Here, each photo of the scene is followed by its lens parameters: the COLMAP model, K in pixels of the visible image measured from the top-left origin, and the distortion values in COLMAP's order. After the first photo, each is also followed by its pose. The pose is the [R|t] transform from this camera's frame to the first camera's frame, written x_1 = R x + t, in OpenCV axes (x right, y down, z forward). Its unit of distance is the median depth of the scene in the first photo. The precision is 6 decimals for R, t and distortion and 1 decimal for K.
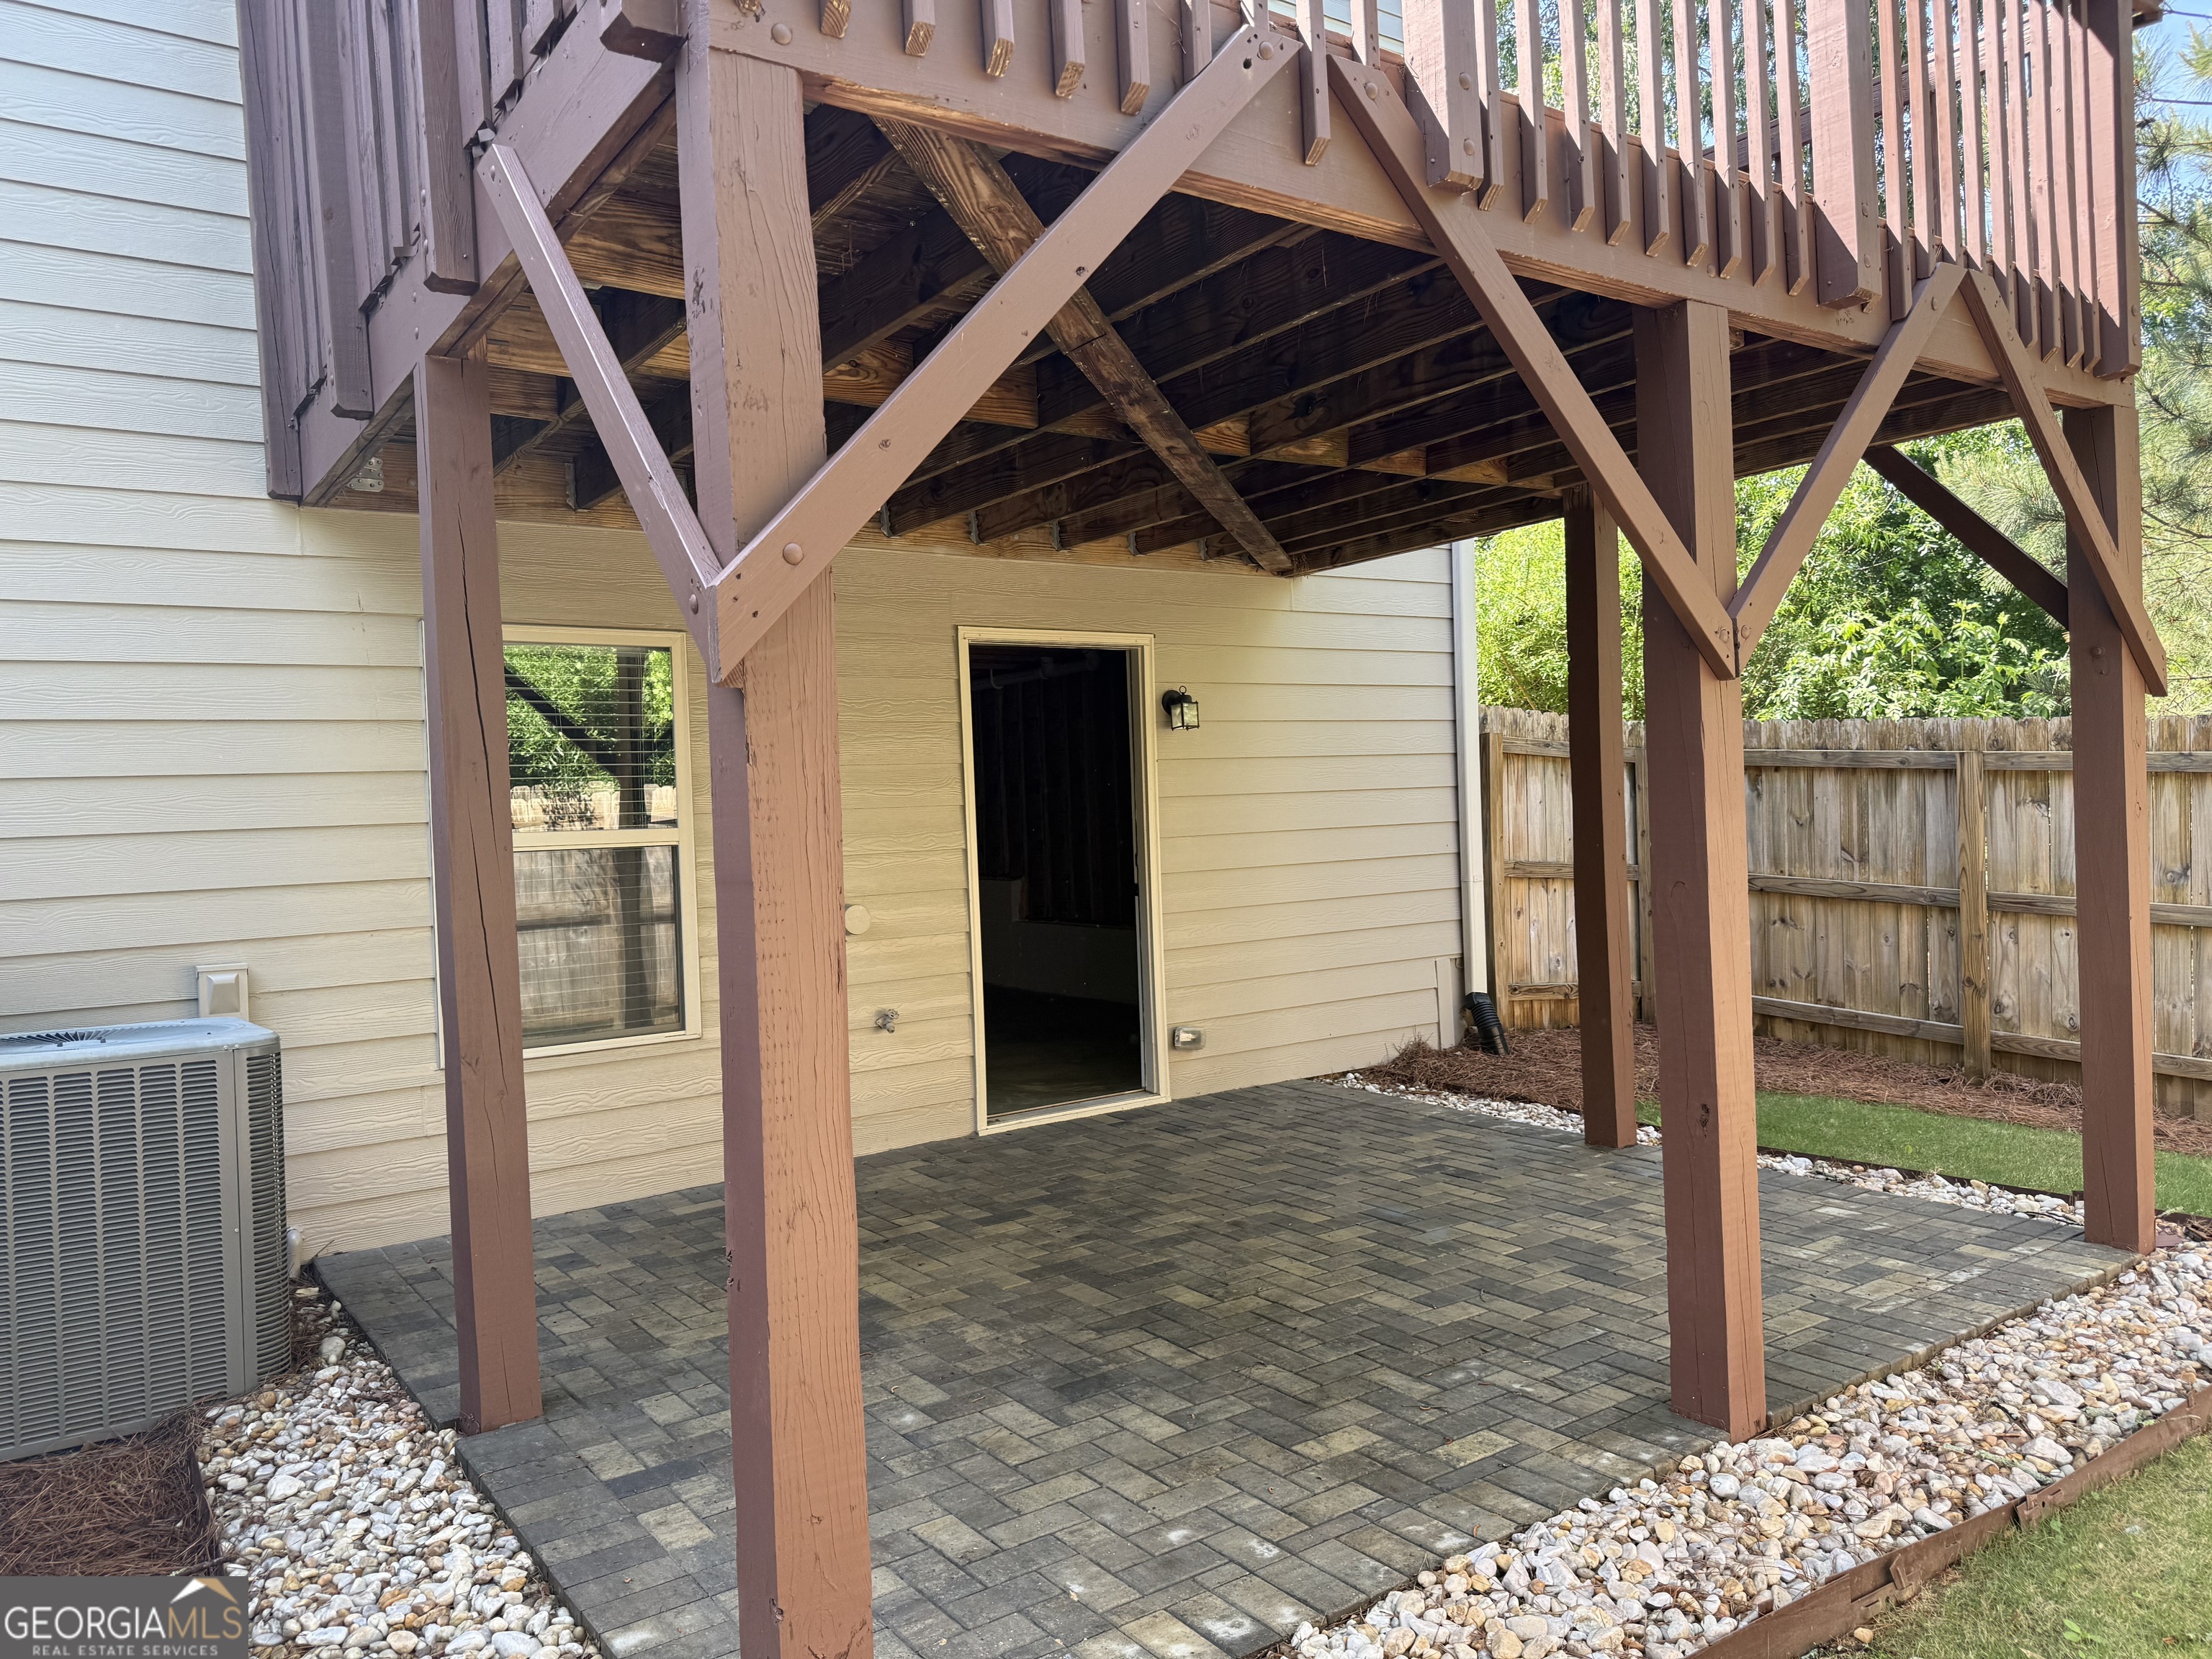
lens RADIAL K [[1559.3, 0, 1104.3], [0, 1559.3, 819.3], [0, 0, 1]] dist [0.093313, -0.136406]
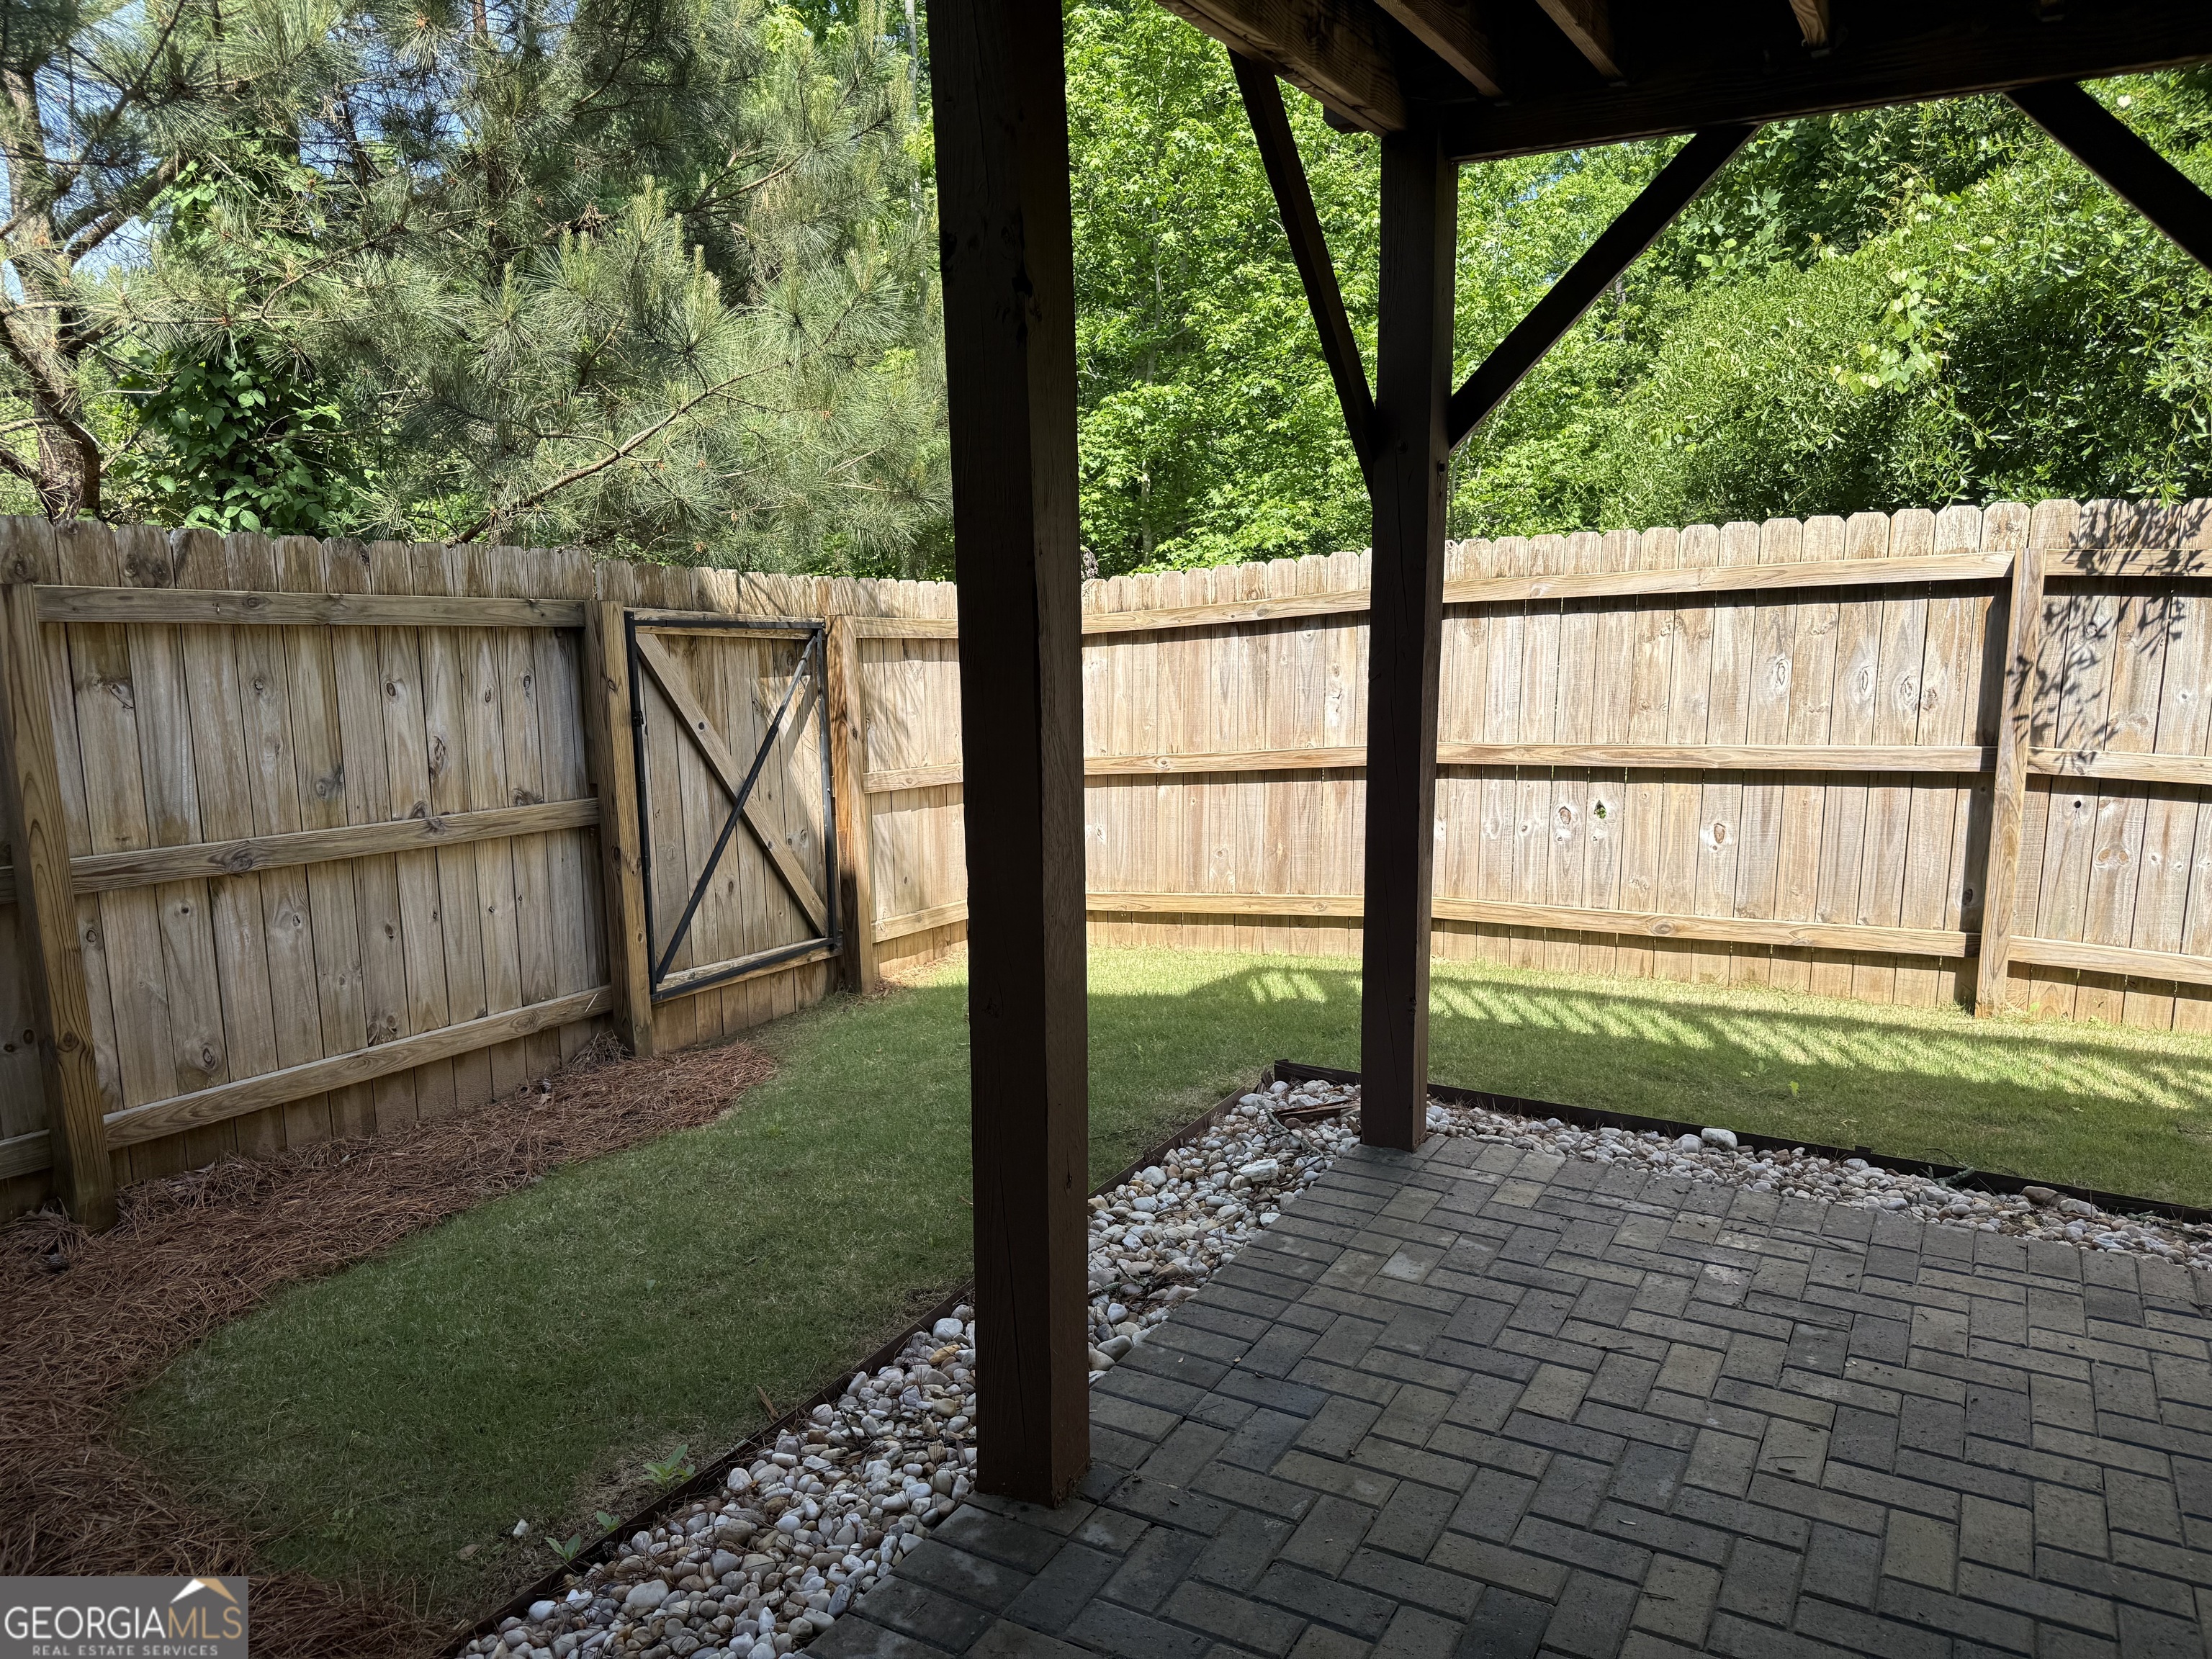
lens RADIAL K [[1566.5, 0, 1090.6], [0, 1566.5, 830.4], [0, 0, 1]] dist [0.005971, -0.007782]
pose [[-0.414906, -0.112004, 0.902944, -0.063095], [0.038527, 0.989342, 0.140424, -0.035676], [-0.909048, 0.093050, -0.406168, 1.416018]]
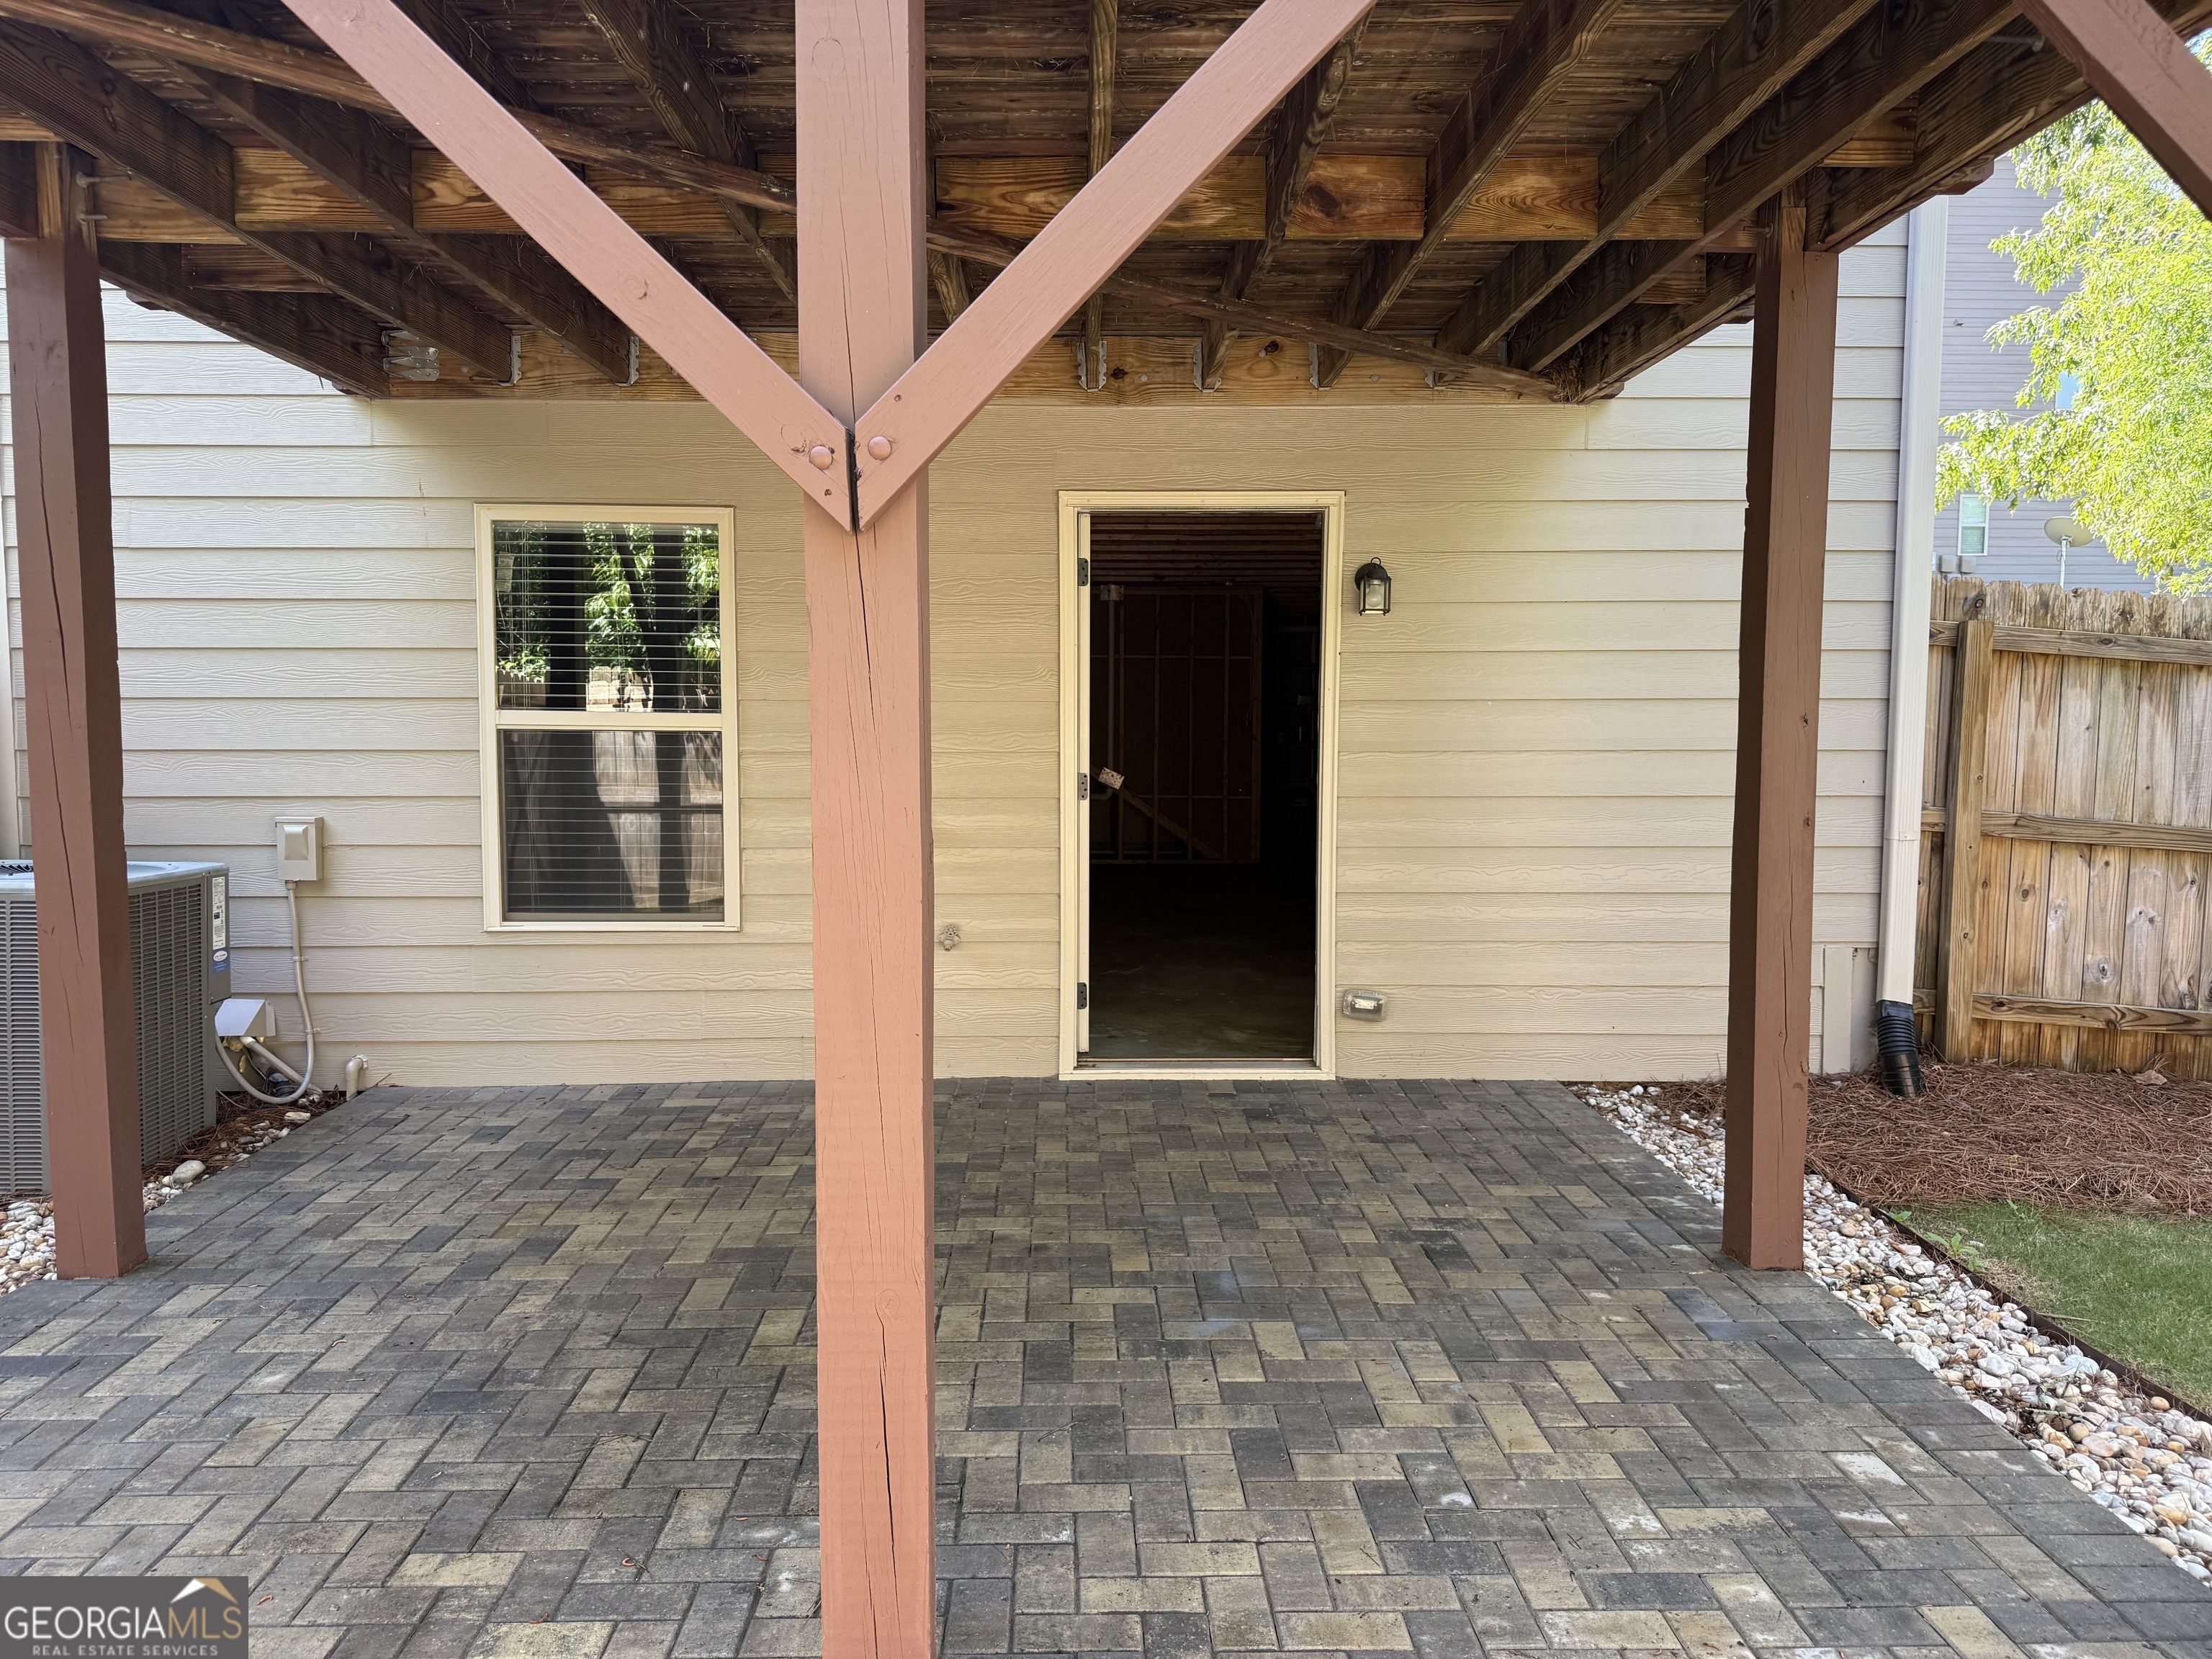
lens RADIAL K [[1567.1, 0, 1106.0], [0, 1567.1, 829.5], [0, 0, 1]] dist [0.068134, -0.099240]
pose [[0.825482, 0.084840, -0.558016, 0.554679], [-0.037479, 0.994696, 0.095789, -0.030089], [0.563183, -0.058159, 0.824283, 0.393115]]
